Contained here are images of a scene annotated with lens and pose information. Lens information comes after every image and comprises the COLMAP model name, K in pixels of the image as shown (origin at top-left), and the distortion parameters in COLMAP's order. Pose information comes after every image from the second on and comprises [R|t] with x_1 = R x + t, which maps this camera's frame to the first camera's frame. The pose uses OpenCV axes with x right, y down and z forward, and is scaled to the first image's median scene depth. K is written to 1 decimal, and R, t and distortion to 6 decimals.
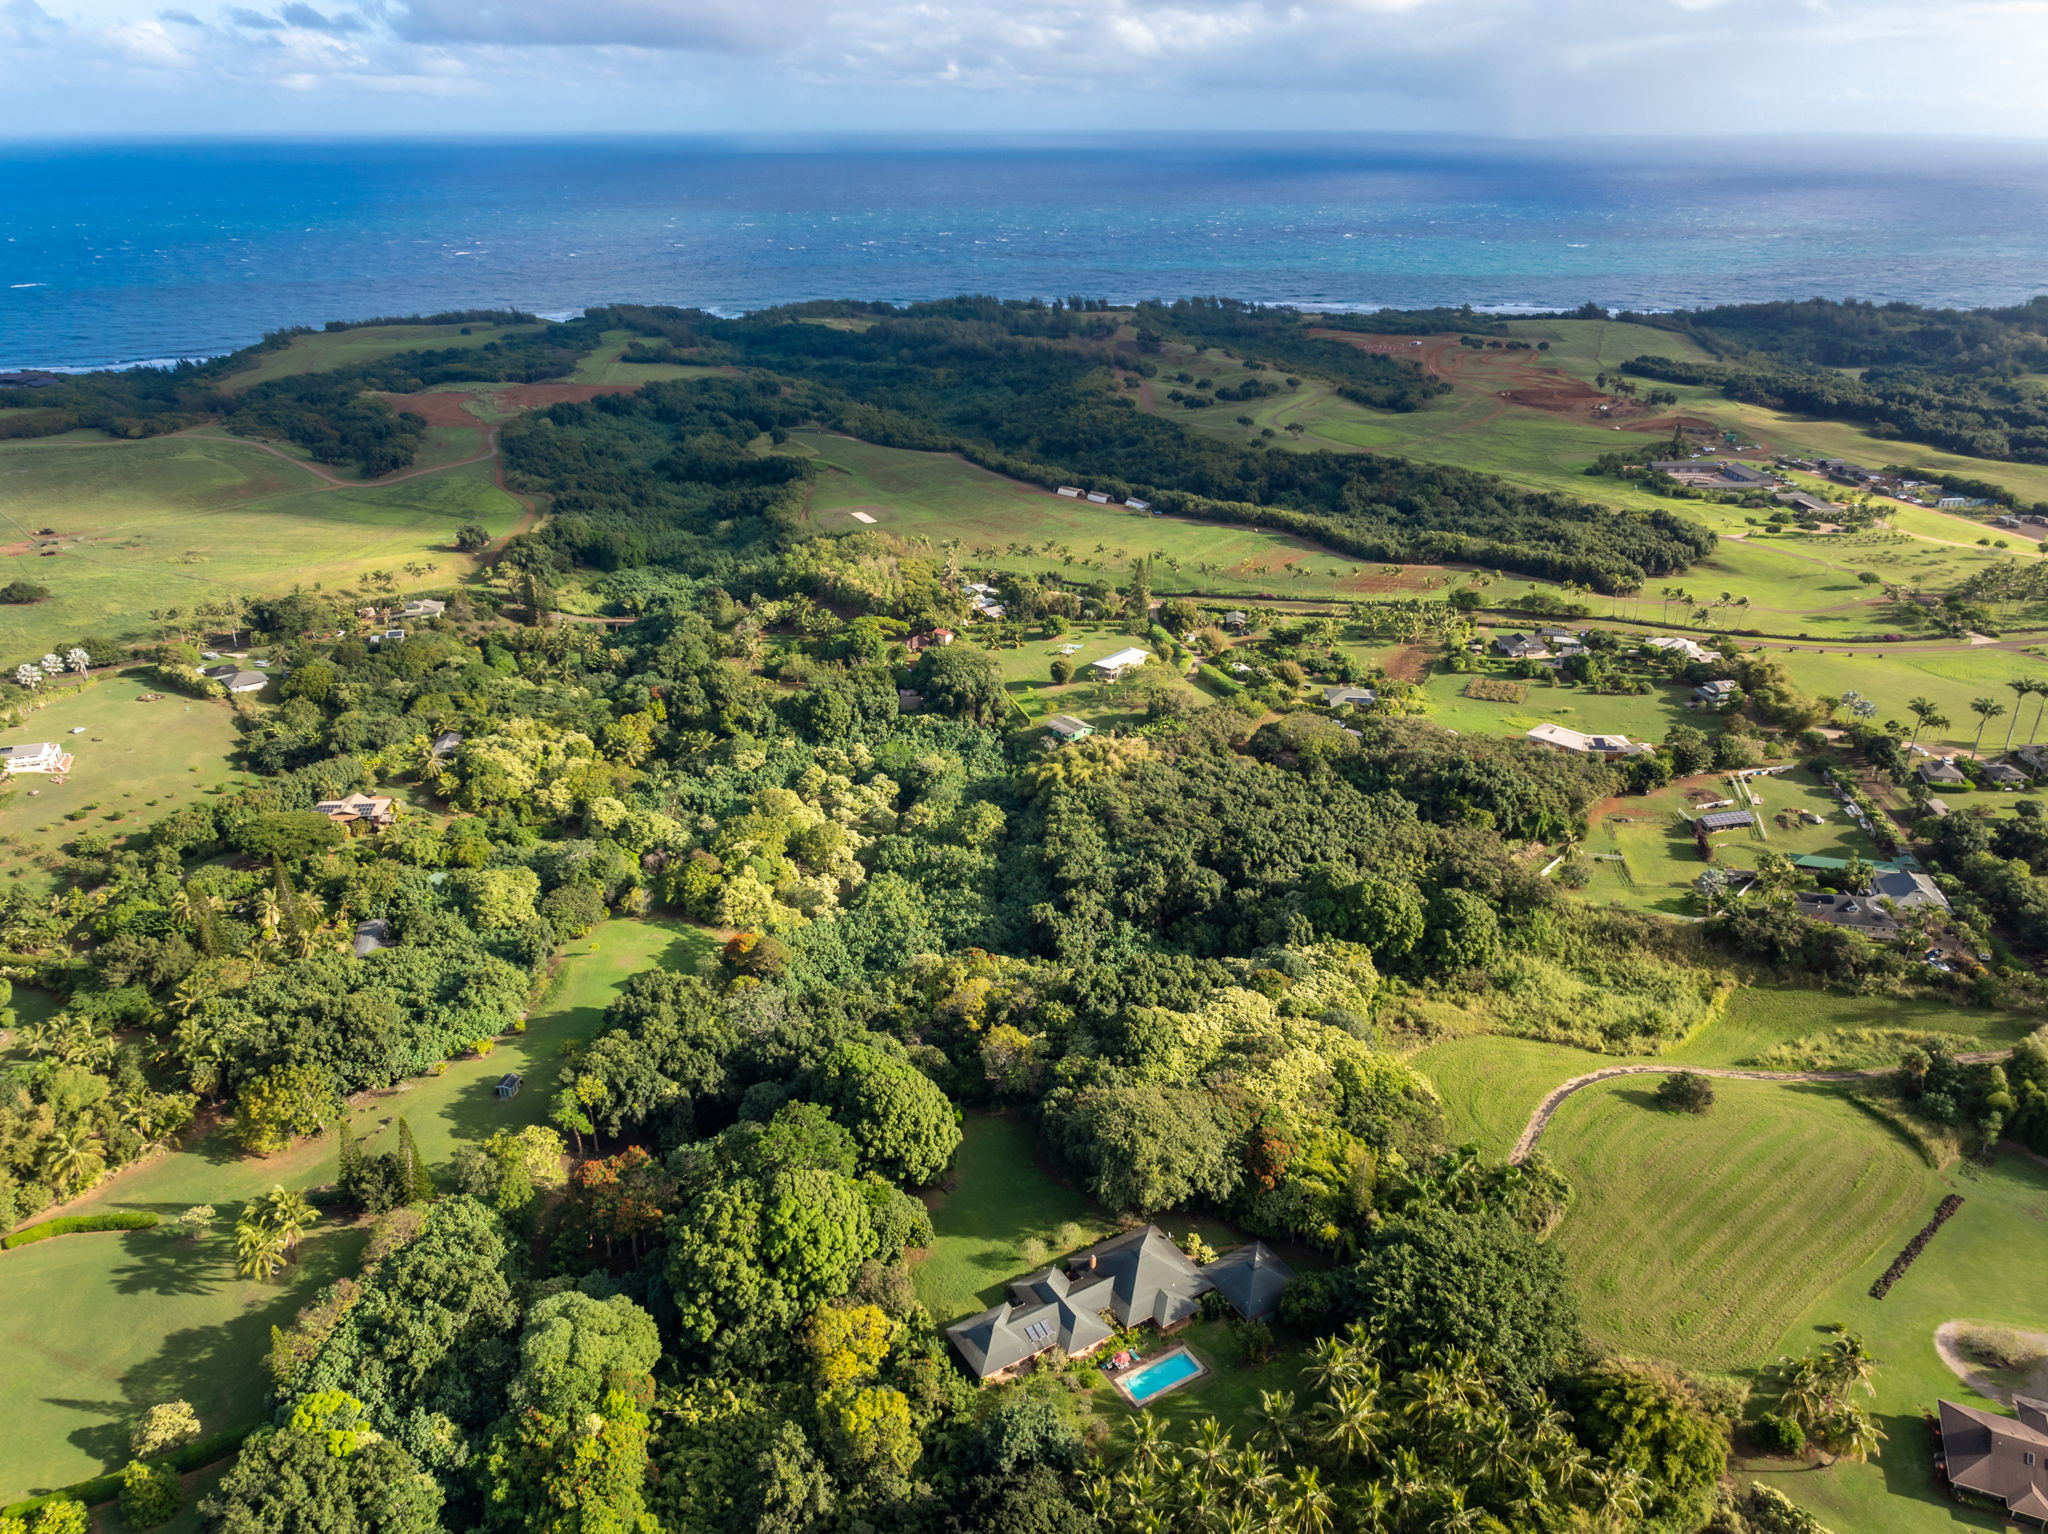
lens RADIAL K [[1453.1, 0, 1021.9], [0, 1453.1, 808.5], [0, 0, 1]] dist [-0.019053, 0.019984]
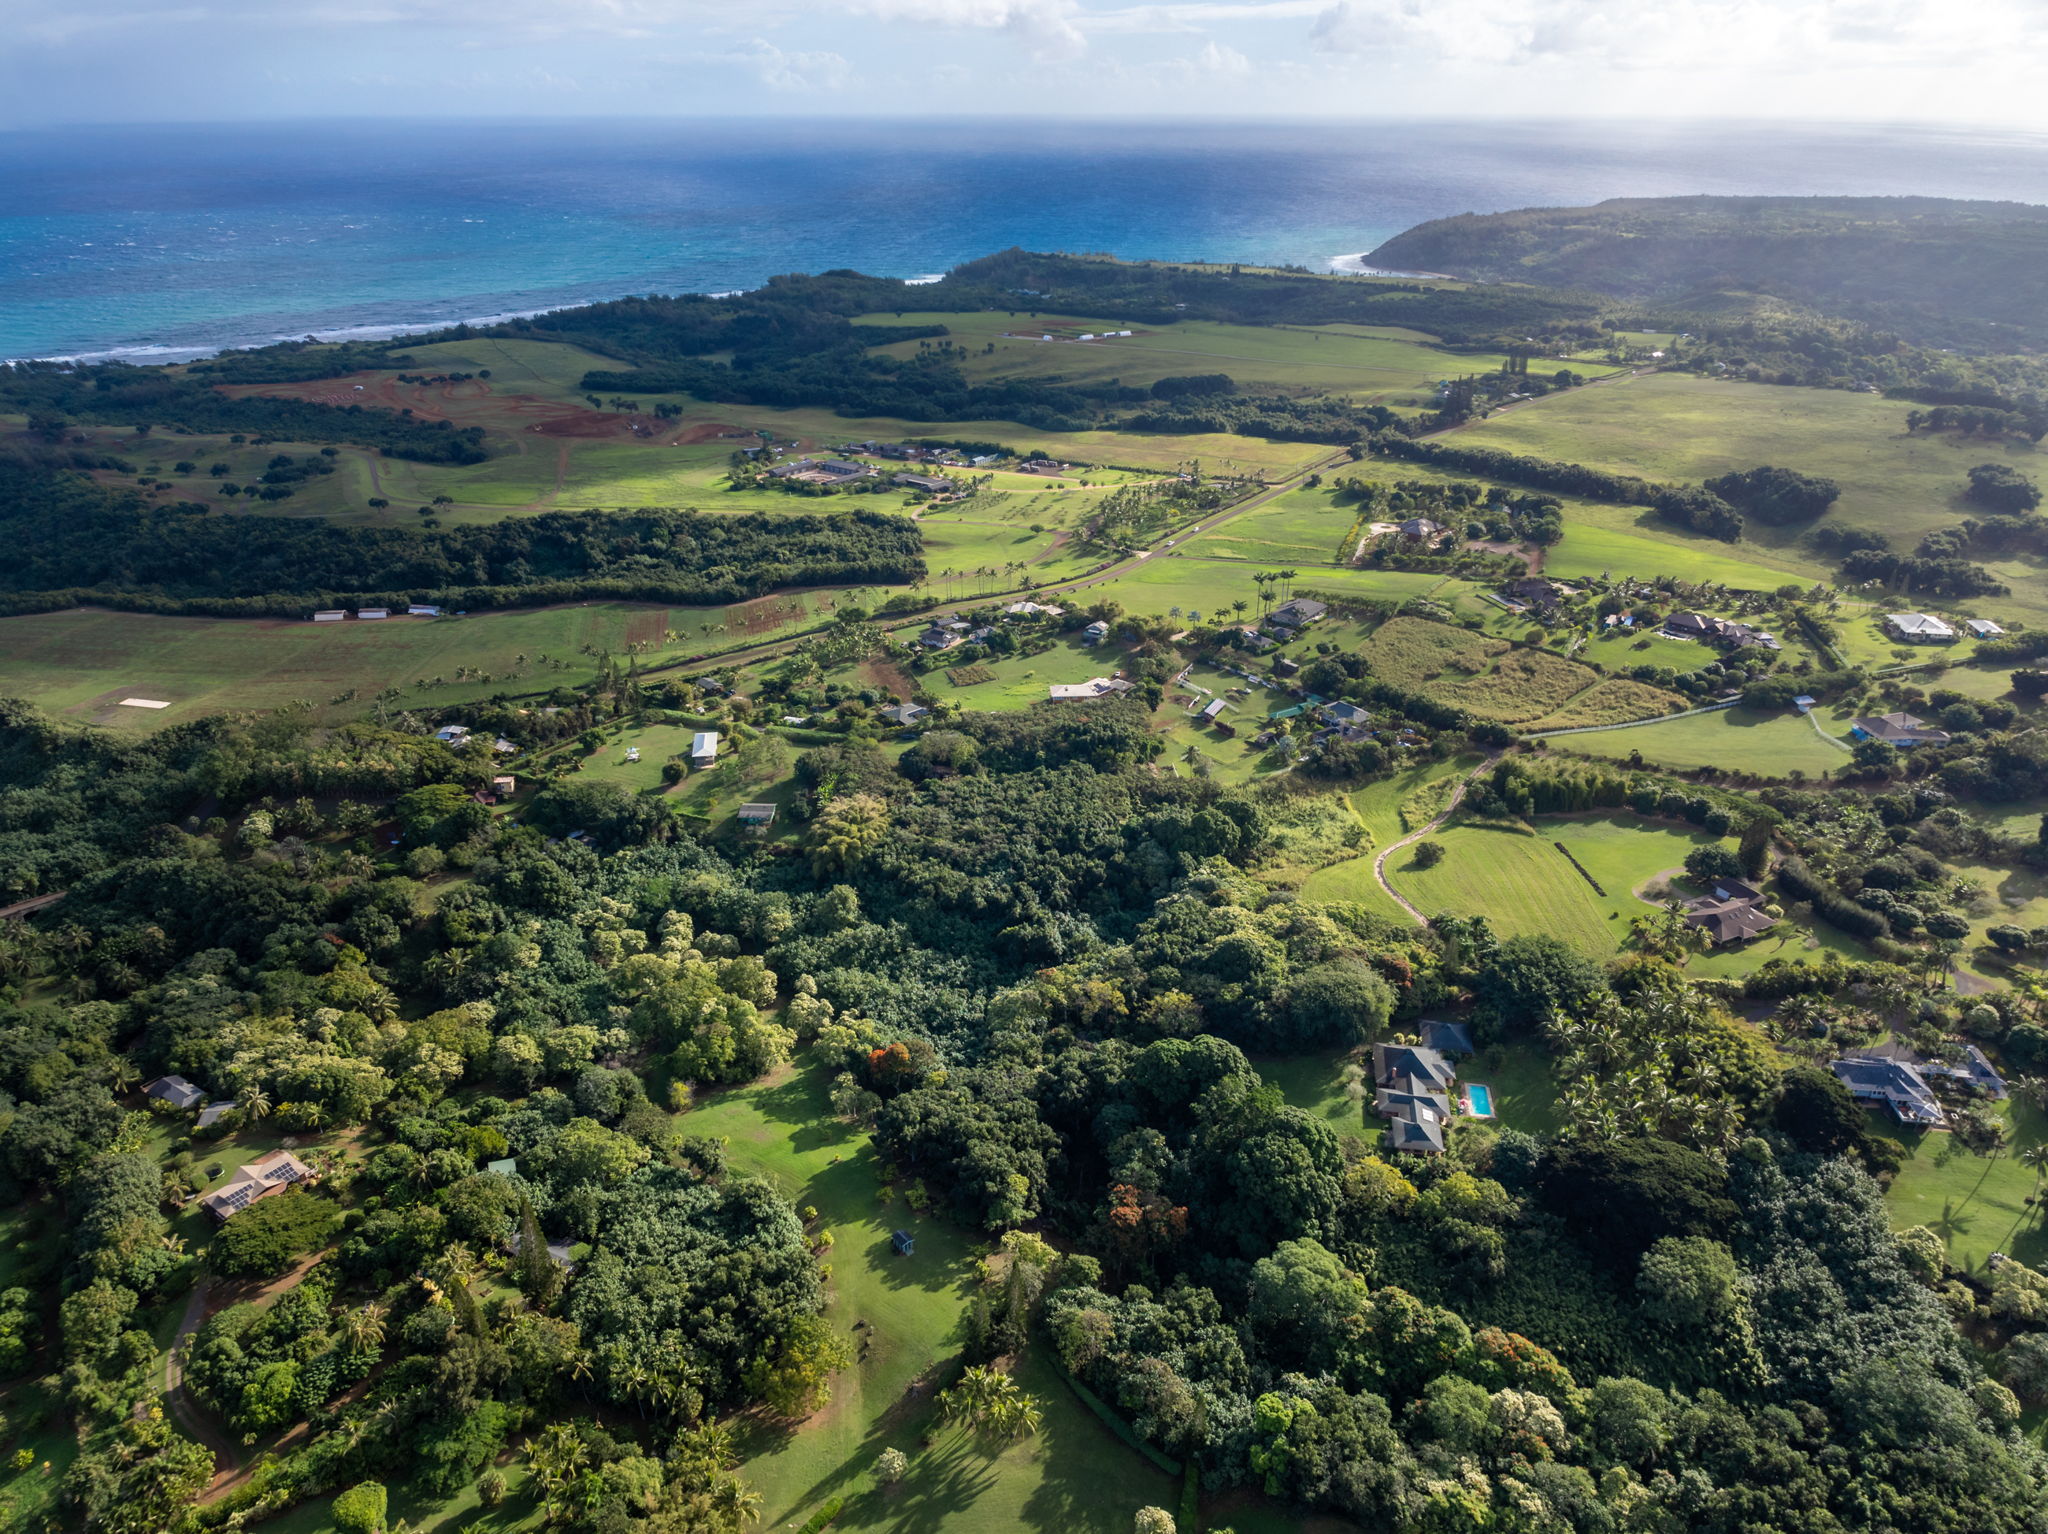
lens RADIAL K [[1438.0, 0, 1037.5], [0, 1438.0, 780.7], [0, 0, 1]] dist [-0.032914, 0.040382]
pose [[0.644844, -0.328678, 0.690035, -0.535233], [0.328564, 0.934345, 0.138002, -0.146850], [-0.690089, 0.137731, 0.710498, 0.060125]]
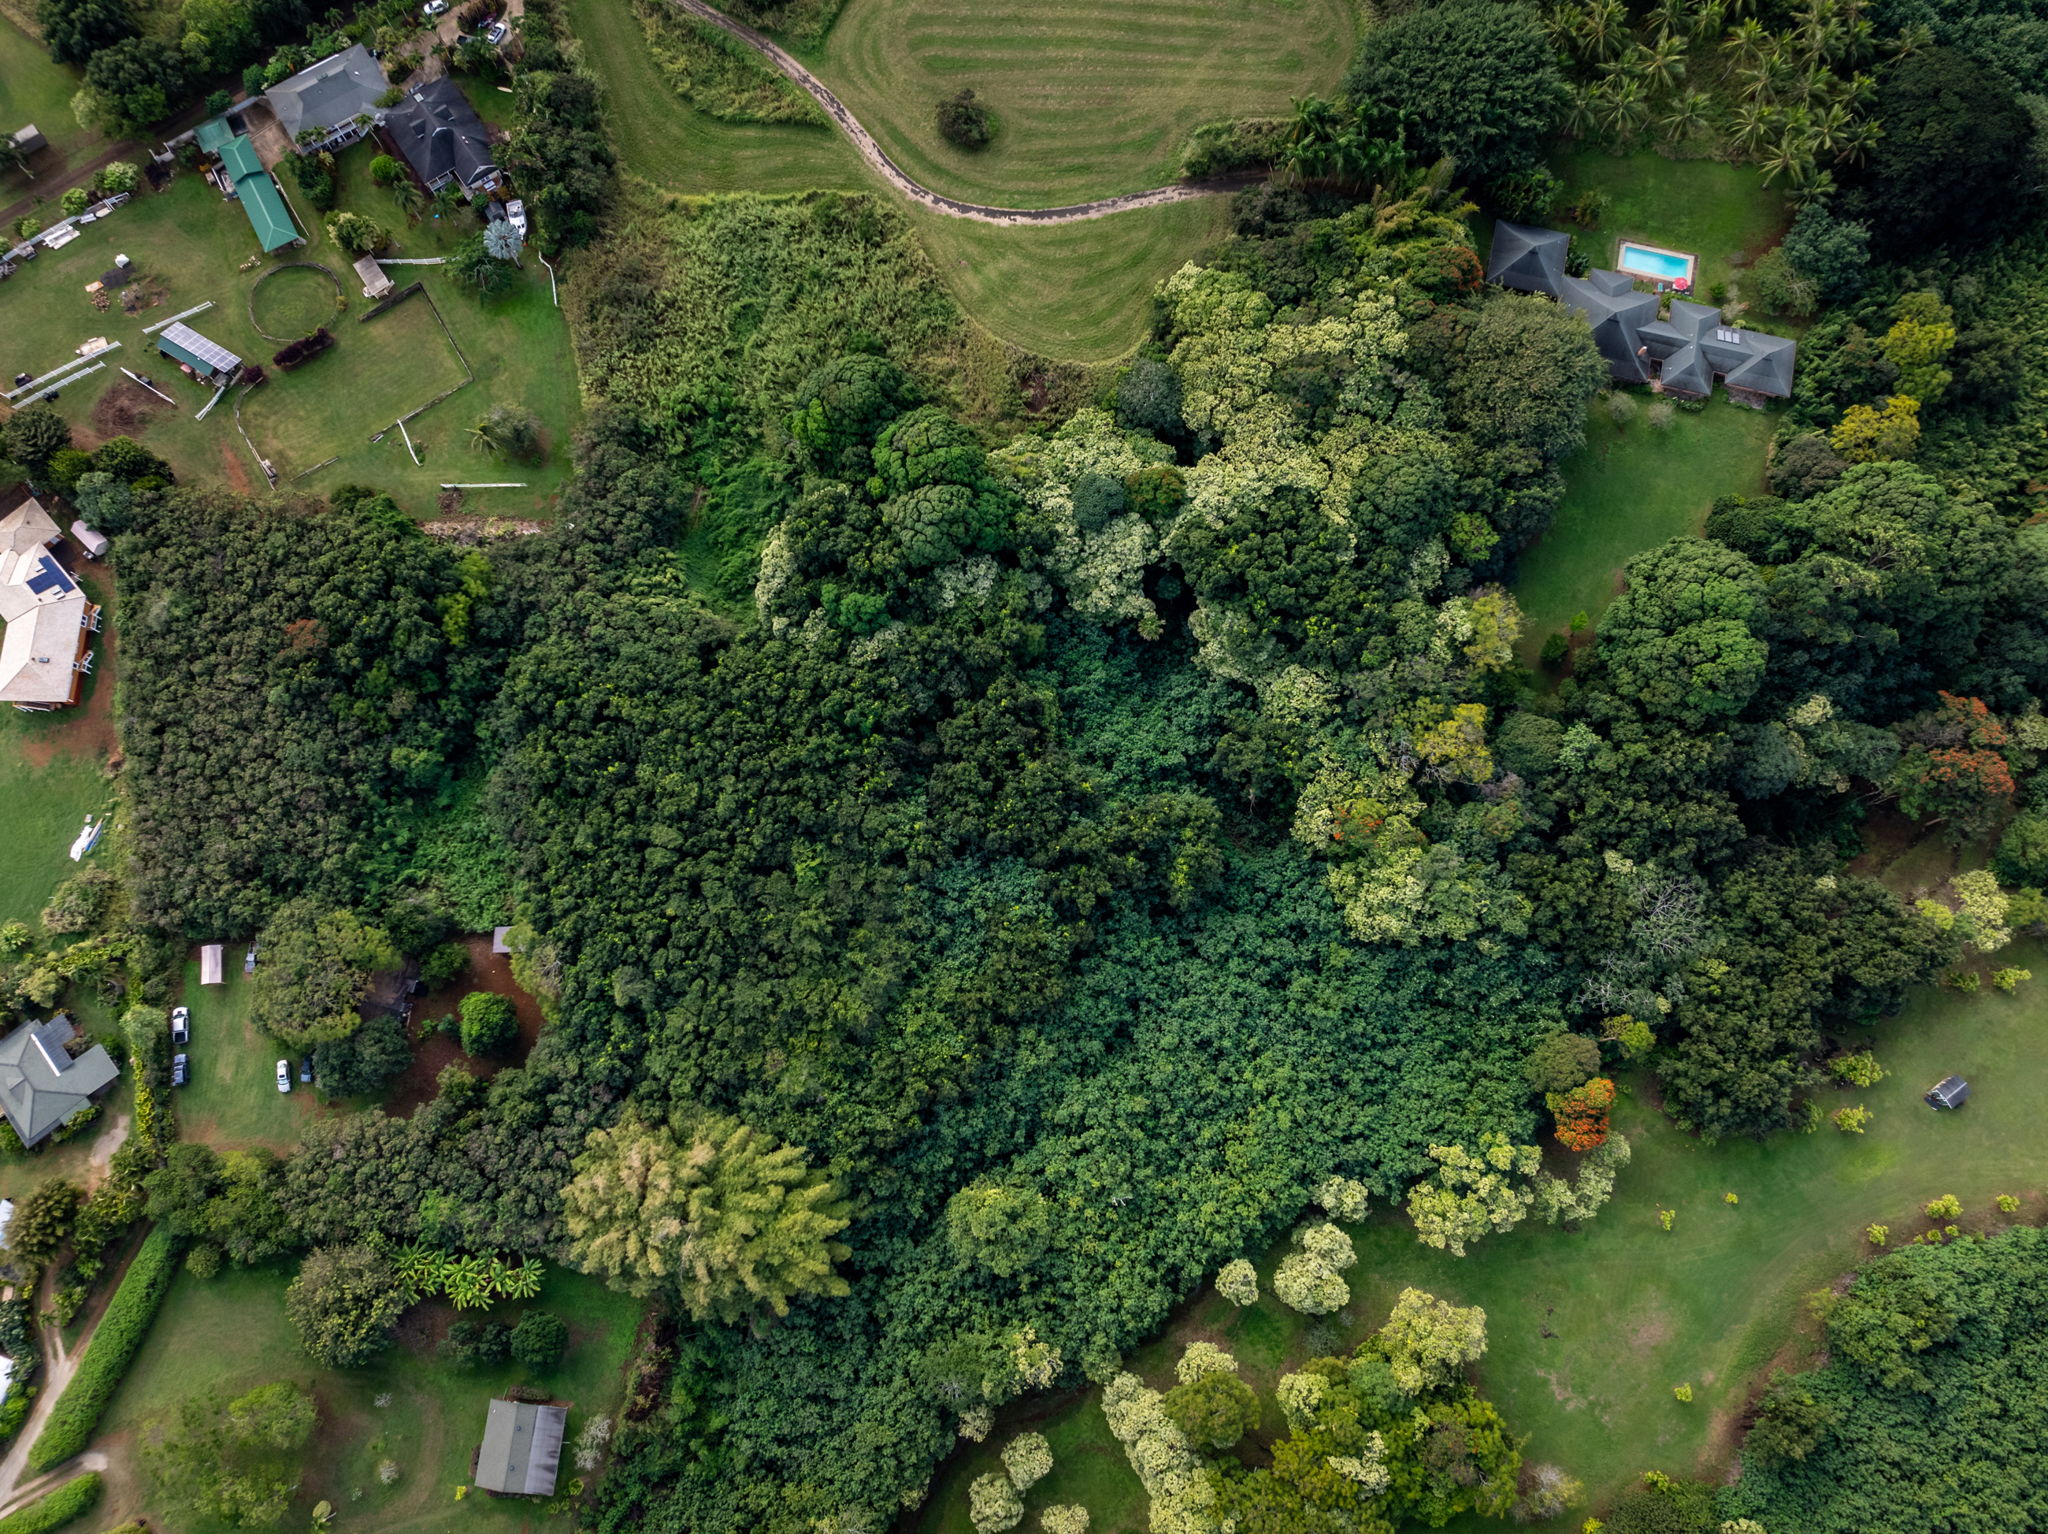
lens RADIAL K [[1438.0, 0, 981.8], [0, 1438.0, 746.0], [0, 0, 1]] dist [-0.032914, 0.040382]
pose [[-0.705826, -0.685759, 0.177607, 0.002392], [0.311263, -0.075011, 0.947359, -0.394718], [-0.636337, 0.723953, 0.266396, 0.573435]]
